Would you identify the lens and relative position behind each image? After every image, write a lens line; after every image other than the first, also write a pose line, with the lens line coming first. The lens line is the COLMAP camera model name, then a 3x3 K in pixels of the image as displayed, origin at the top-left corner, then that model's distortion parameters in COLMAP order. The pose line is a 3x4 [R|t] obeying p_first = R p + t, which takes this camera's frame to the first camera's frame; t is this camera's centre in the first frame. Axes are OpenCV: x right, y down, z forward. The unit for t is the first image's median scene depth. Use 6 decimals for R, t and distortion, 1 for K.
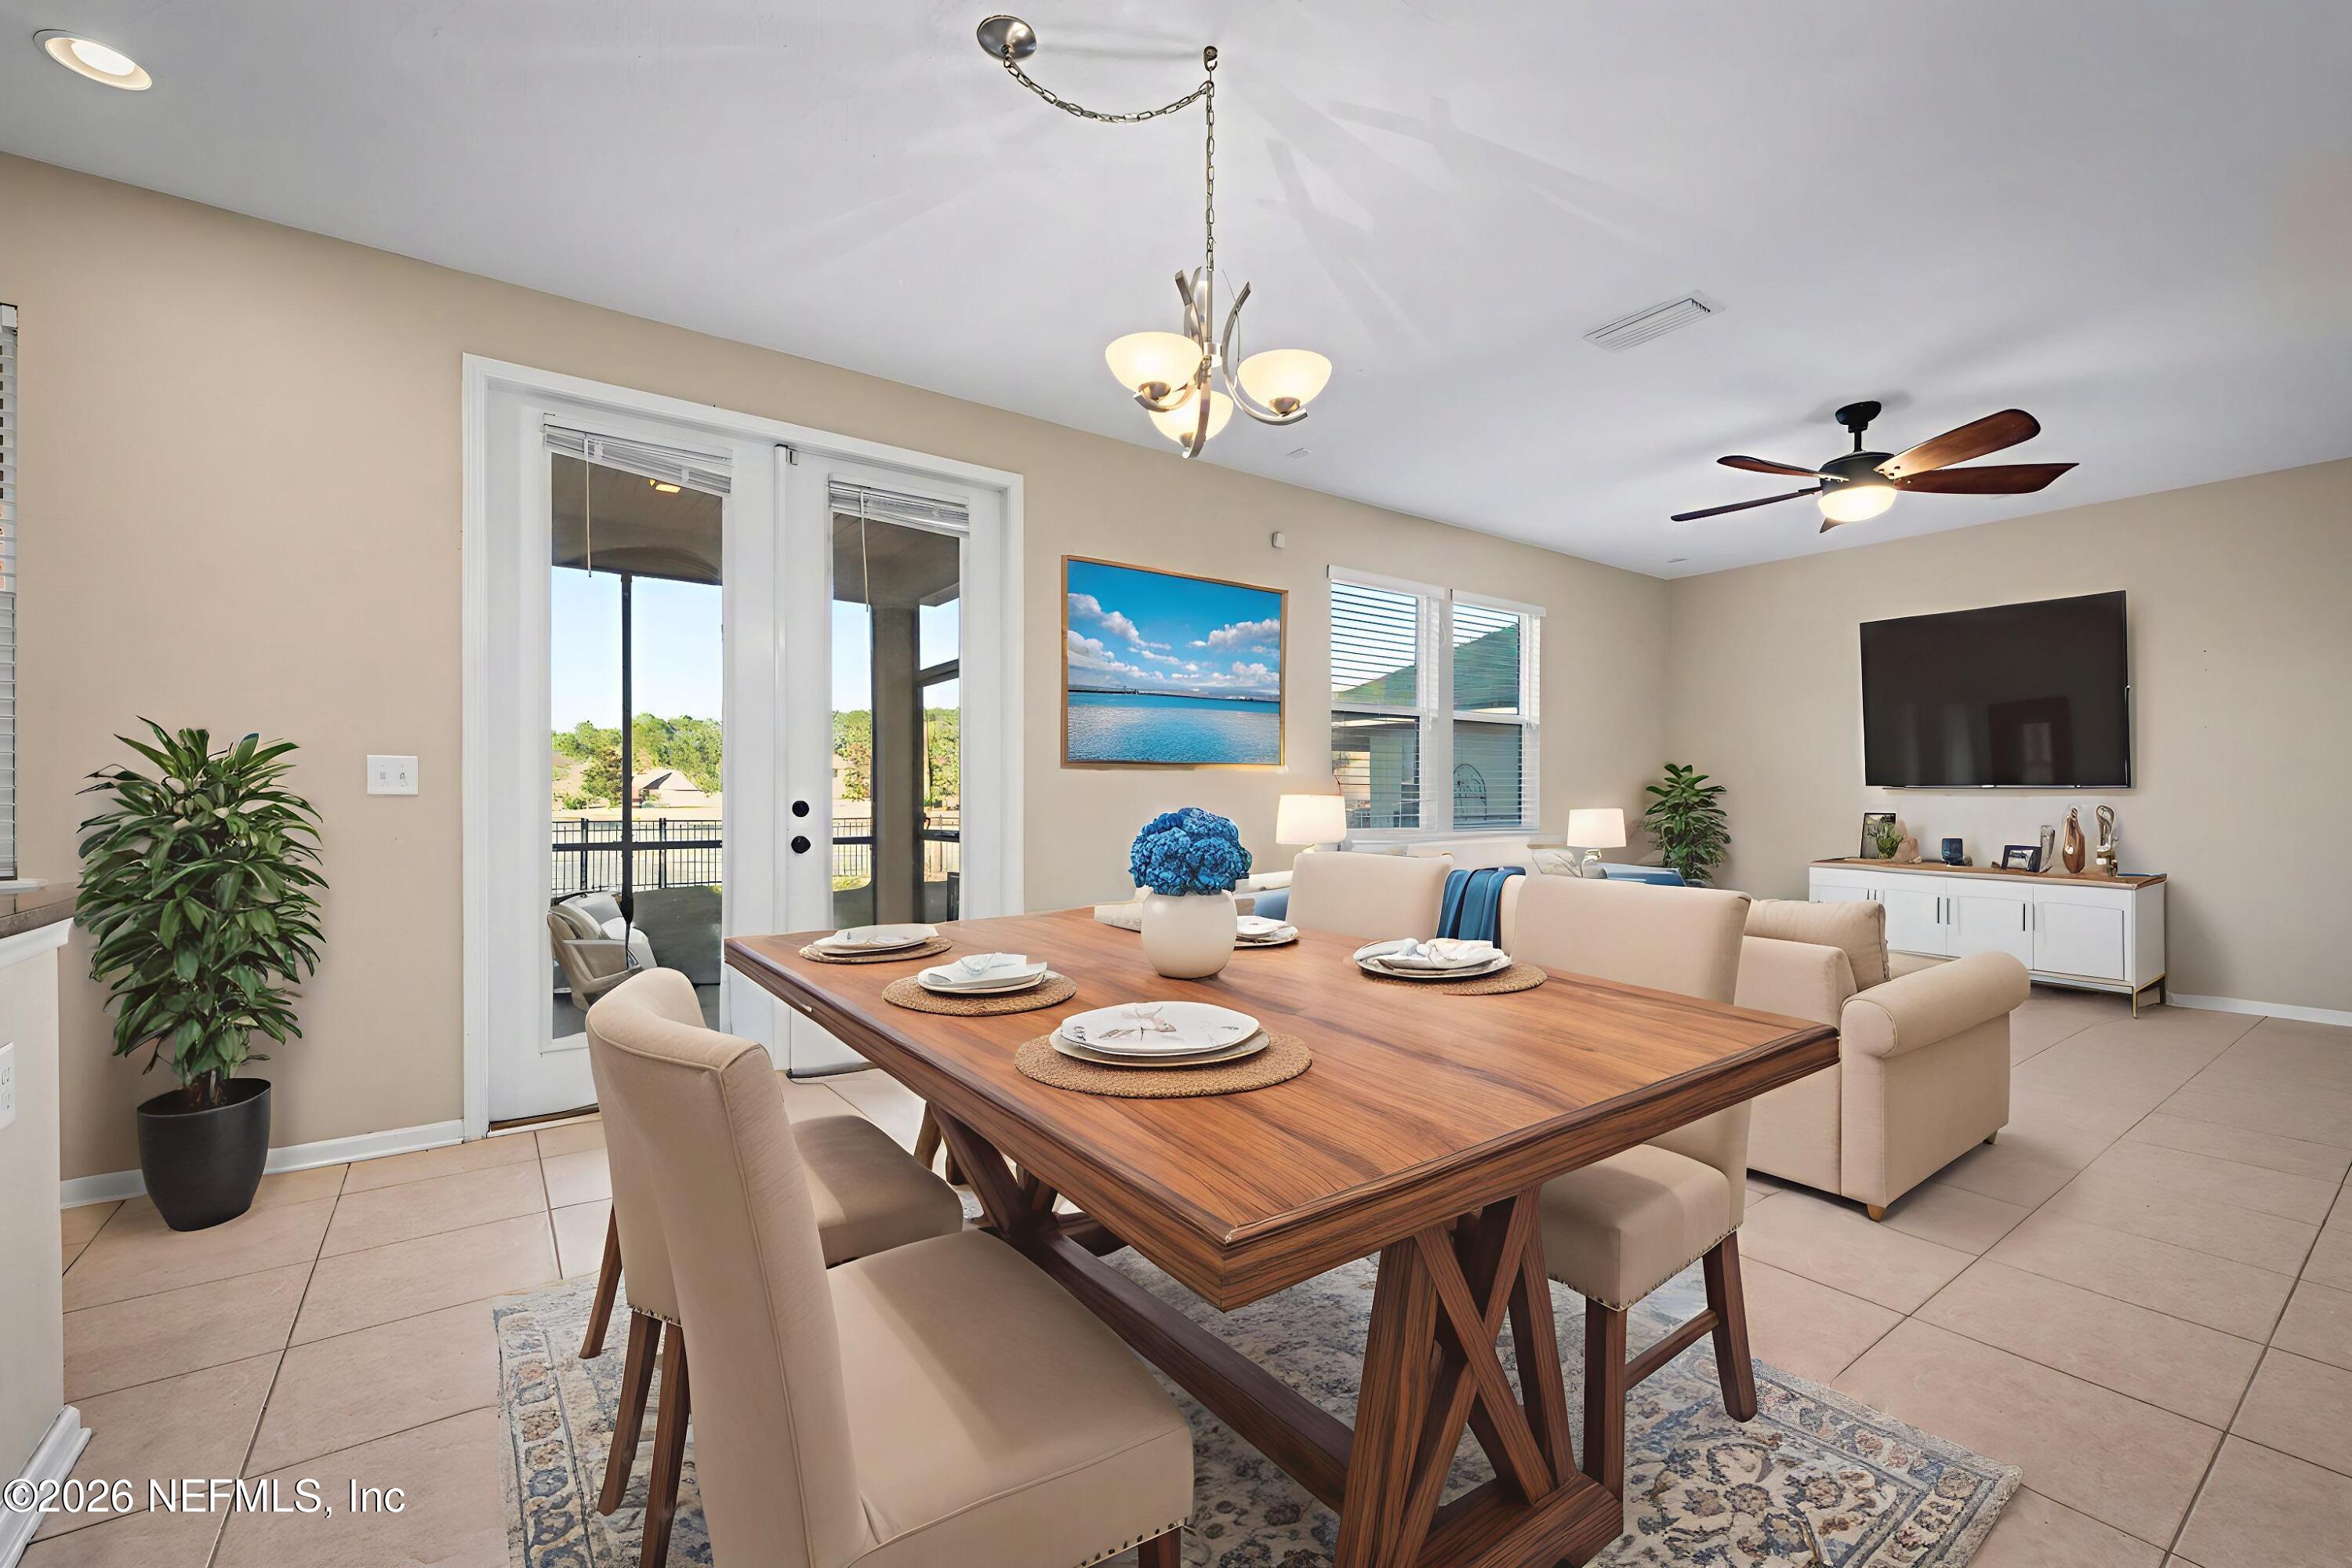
lens RADIAL K [[976.9, 0, 1182.1], [0, 976.9, 794.4], [0, 0, 1]] dist [0.001265, -0.000434]
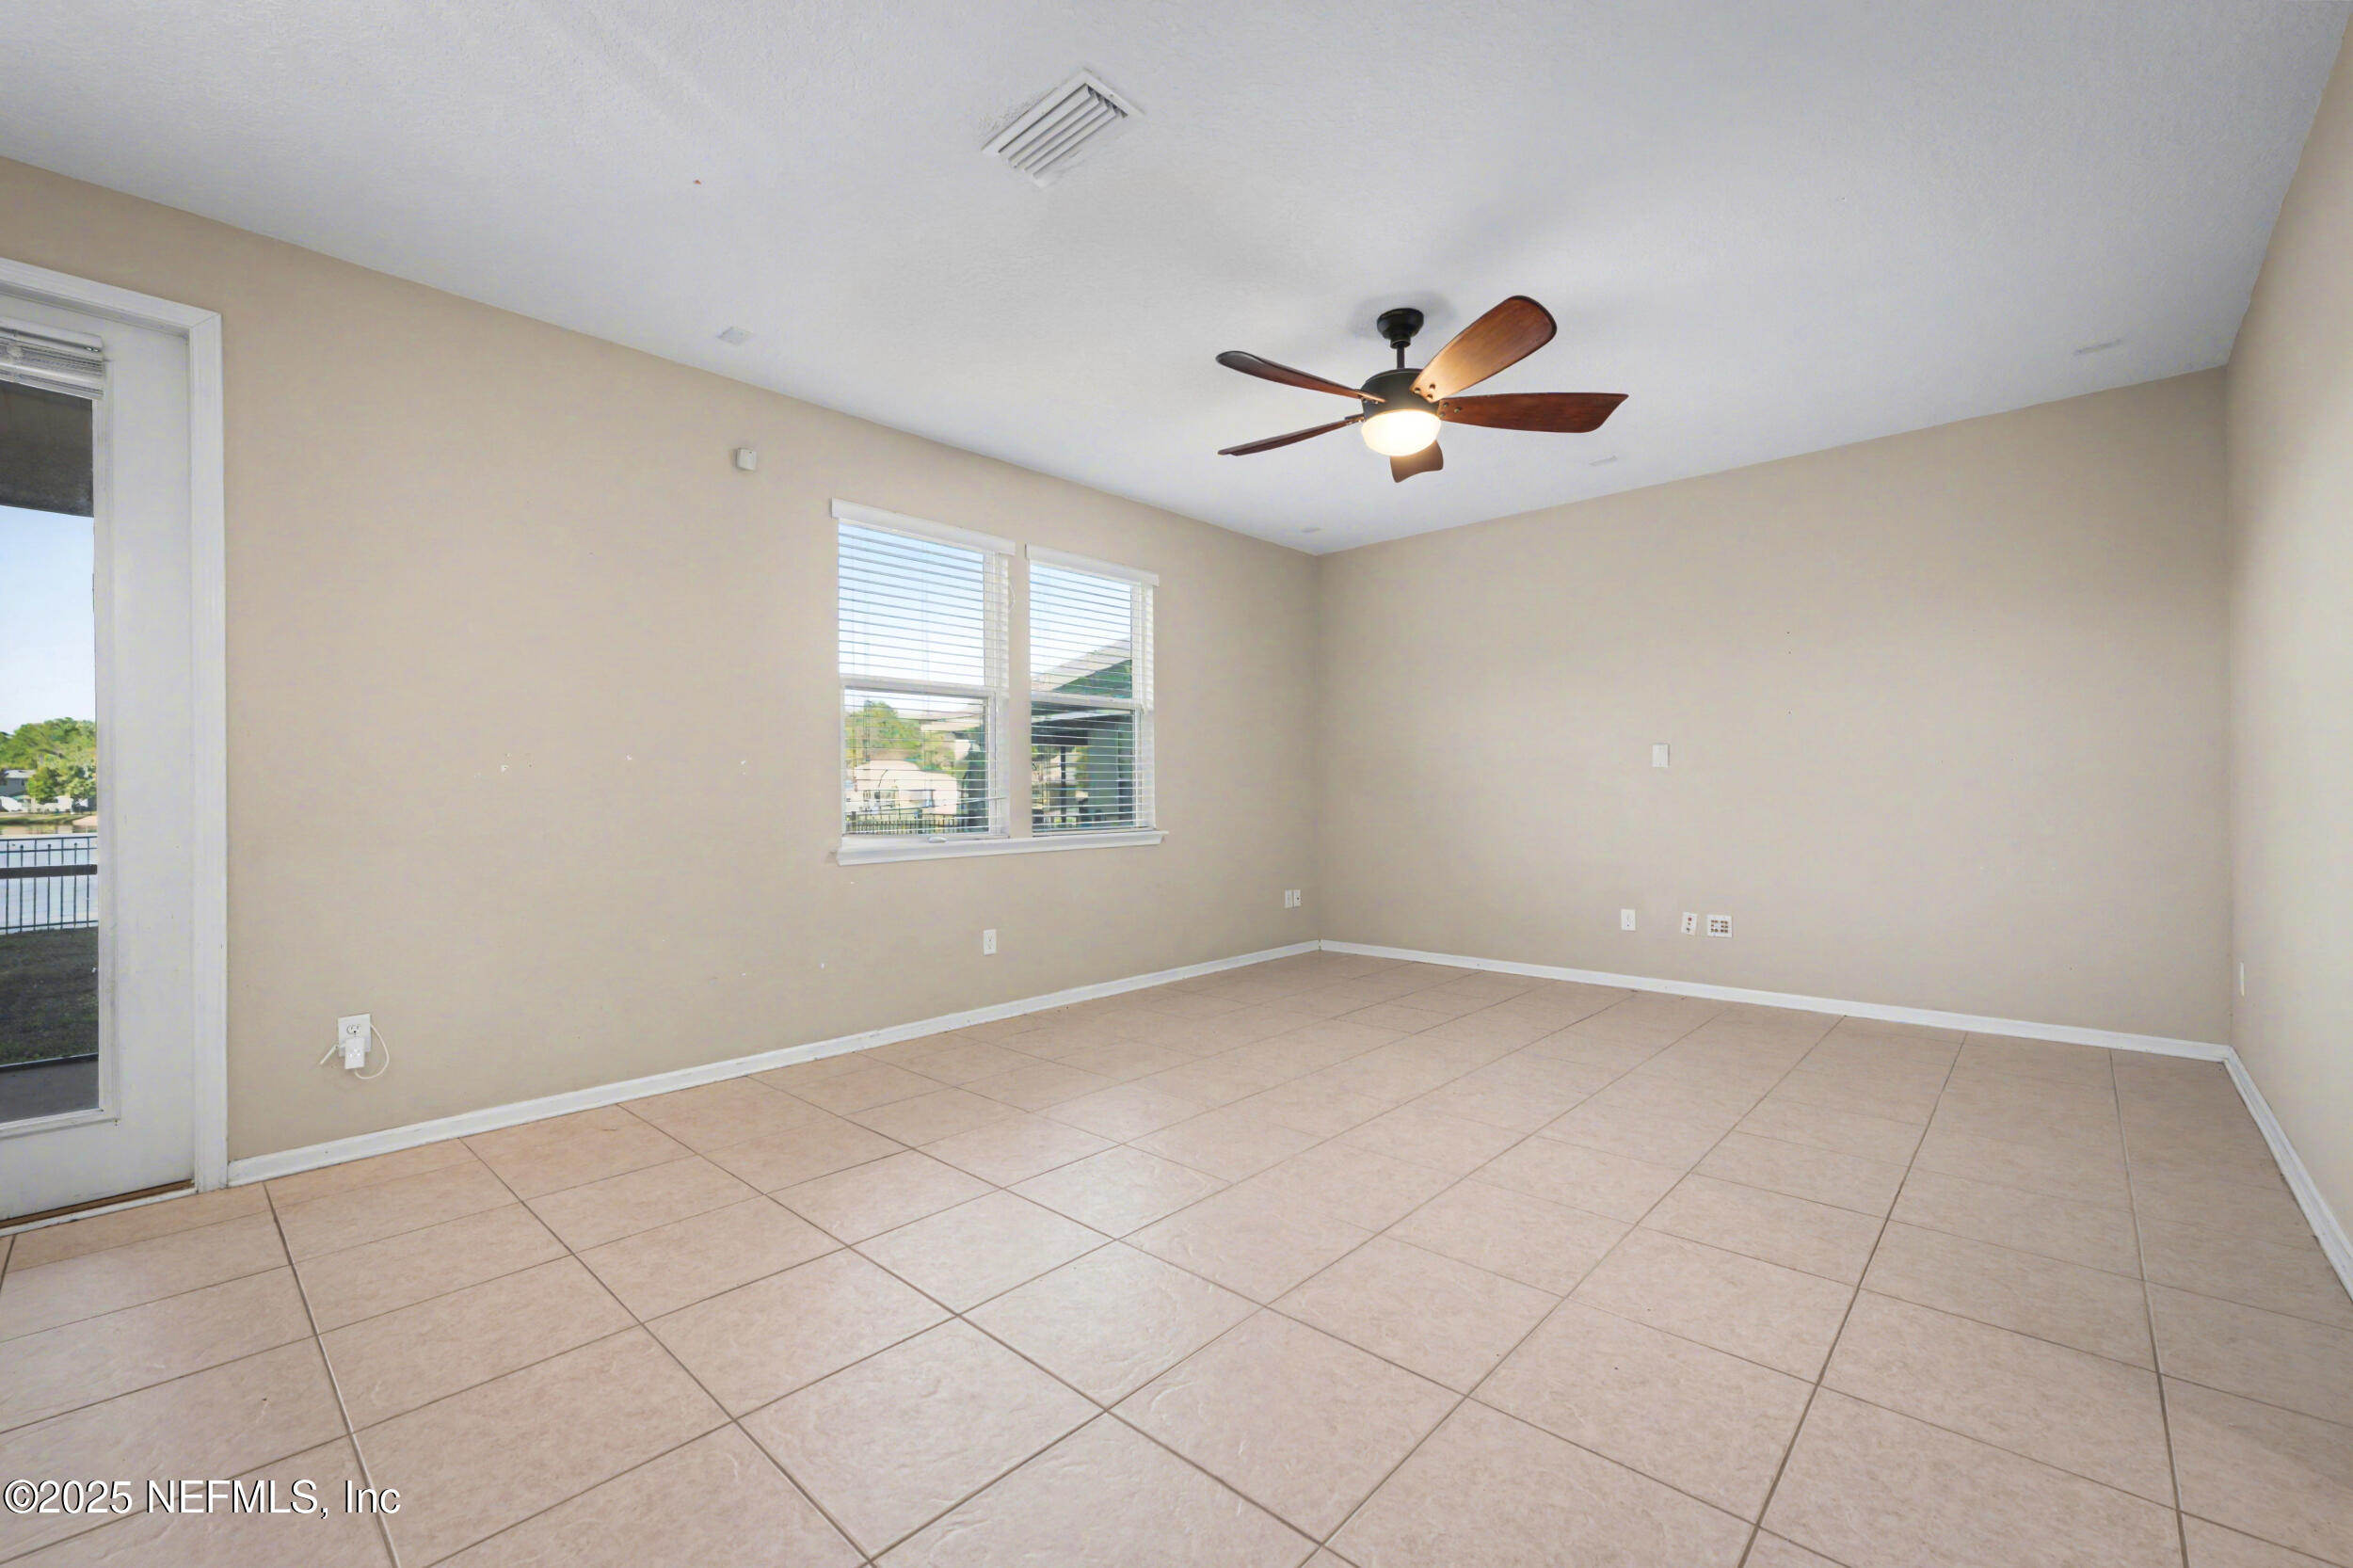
lens RADIAL K [[977.3, 0, 1169.7], [0, 977.3, 783.5], [0, 0, 1]] dist [0.001265, -0.000434]
pose [[0.980994, -0.009052, 0.193829, 0.322560], [0.011225, 0.999886, -0.010114, 0.004887], [-0.193716, 0.012097, 0.980983, 0.221523]]
